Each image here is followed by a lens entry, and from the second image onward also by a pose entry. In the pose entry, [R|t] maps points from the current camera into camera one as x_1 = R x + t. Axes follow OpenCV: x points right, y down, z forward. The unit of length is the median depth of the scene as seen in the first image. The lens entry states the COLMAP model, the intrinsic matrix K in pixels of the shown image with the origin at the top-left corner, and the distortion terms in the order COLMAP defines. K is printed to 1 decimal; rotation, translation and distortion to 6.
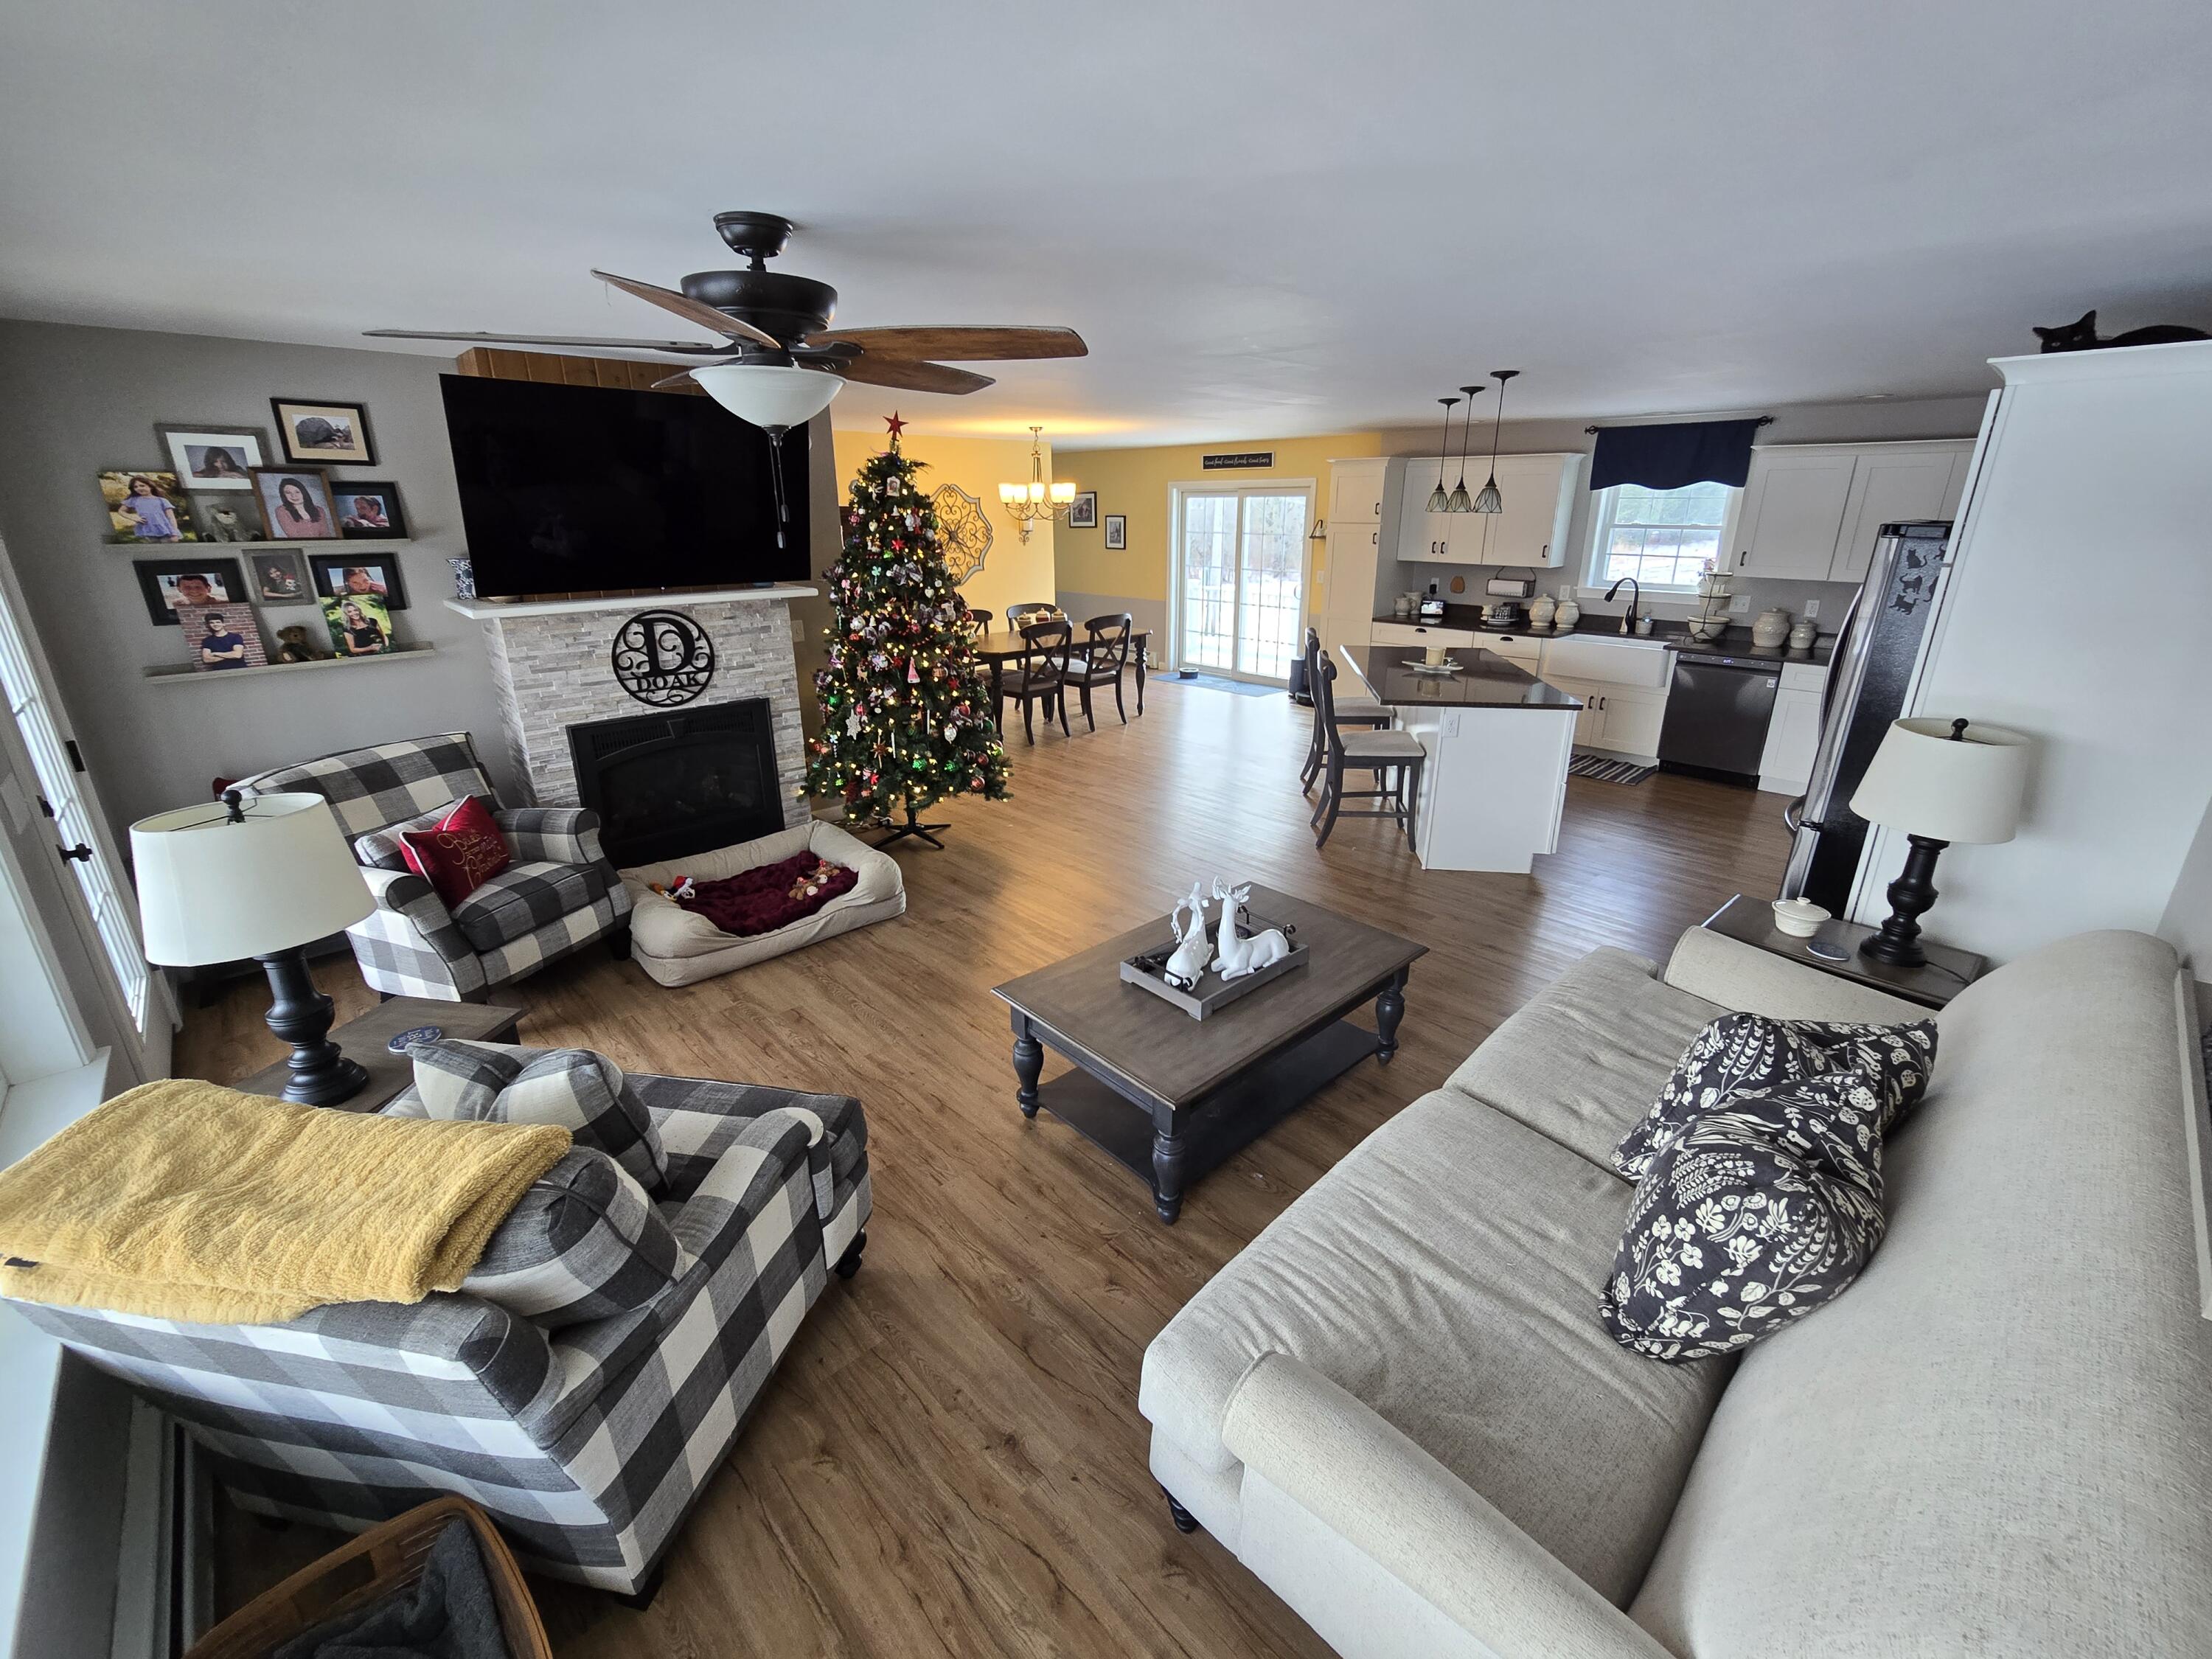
lens RADIAL K [[909.4, 0, 1113.3], [0, 909.4, 813.2], [0, 0, 1]] dist [-0.011157, -0.000164]
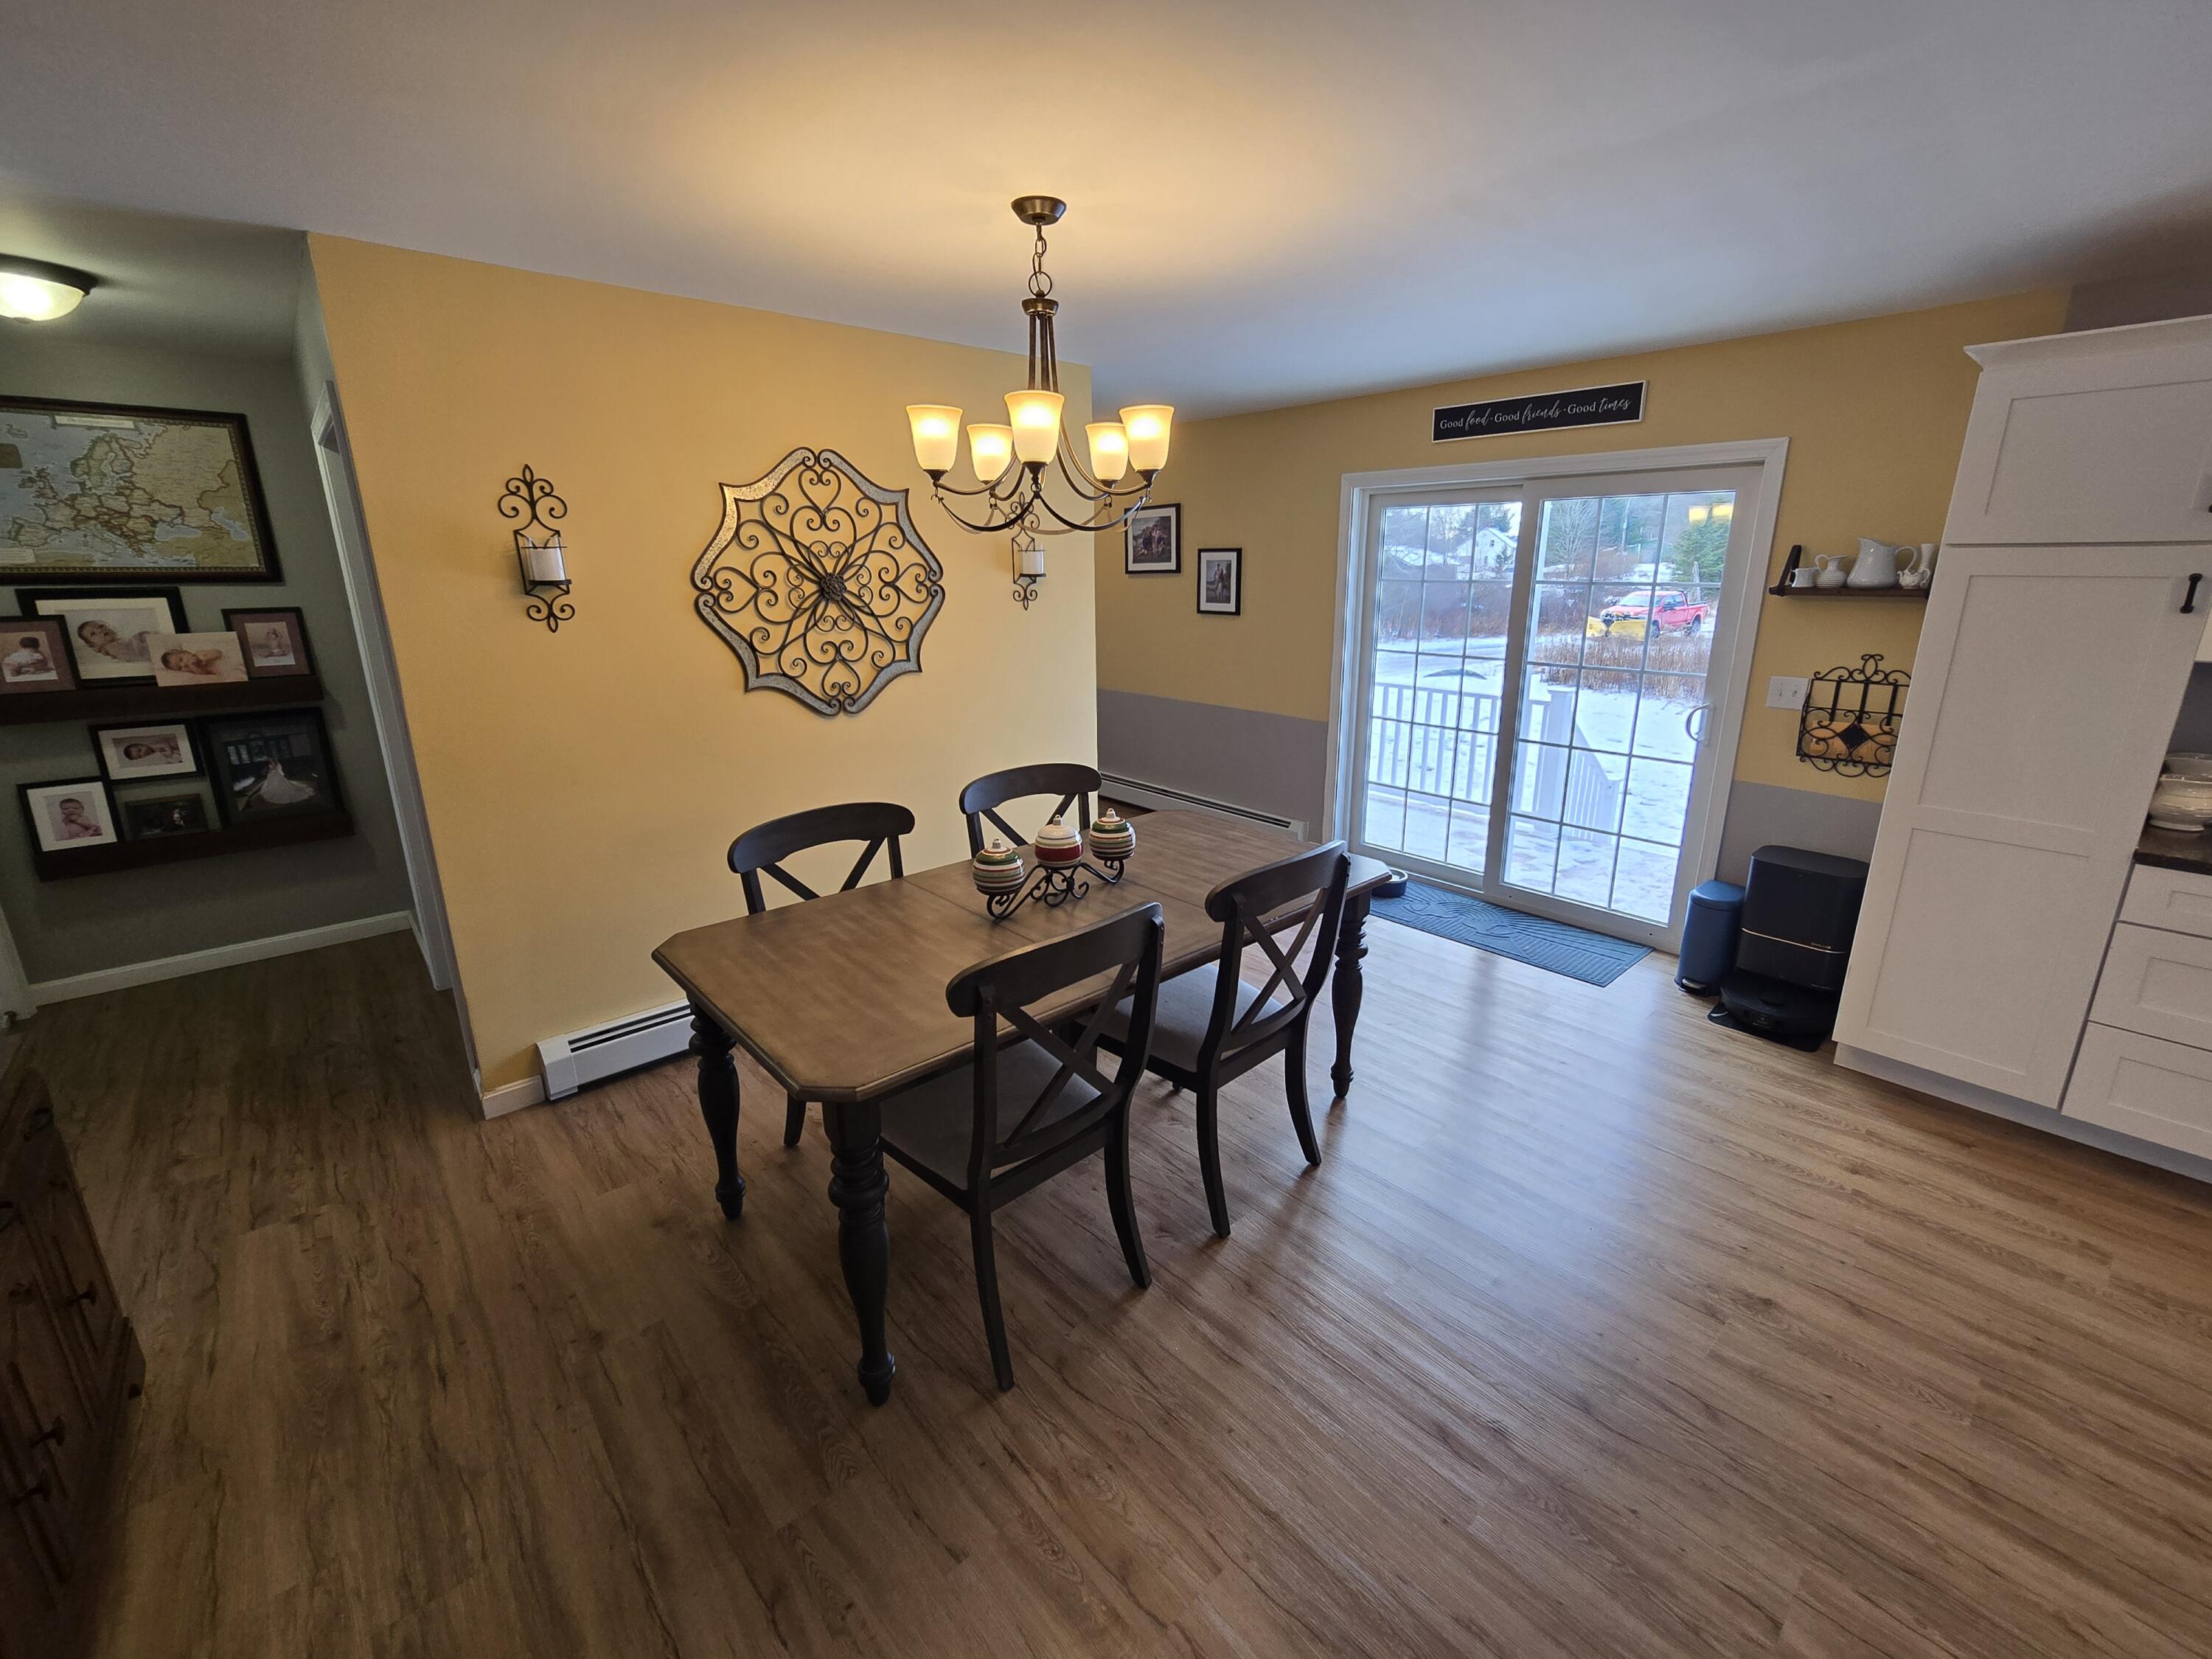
lens RADIAL K [[909.4, 0, 1113.3], [0, 909.4, 813.2], [0, 0, 1]] dist [-0.011157, -0.000164]
pose [[0.999023, 0.009952, -0.043066, -0.040674], [-0.012341, 0.998379, -0.055563, -0.183961], [0.042444, 0.056040, 0.997526, 0.607335]]
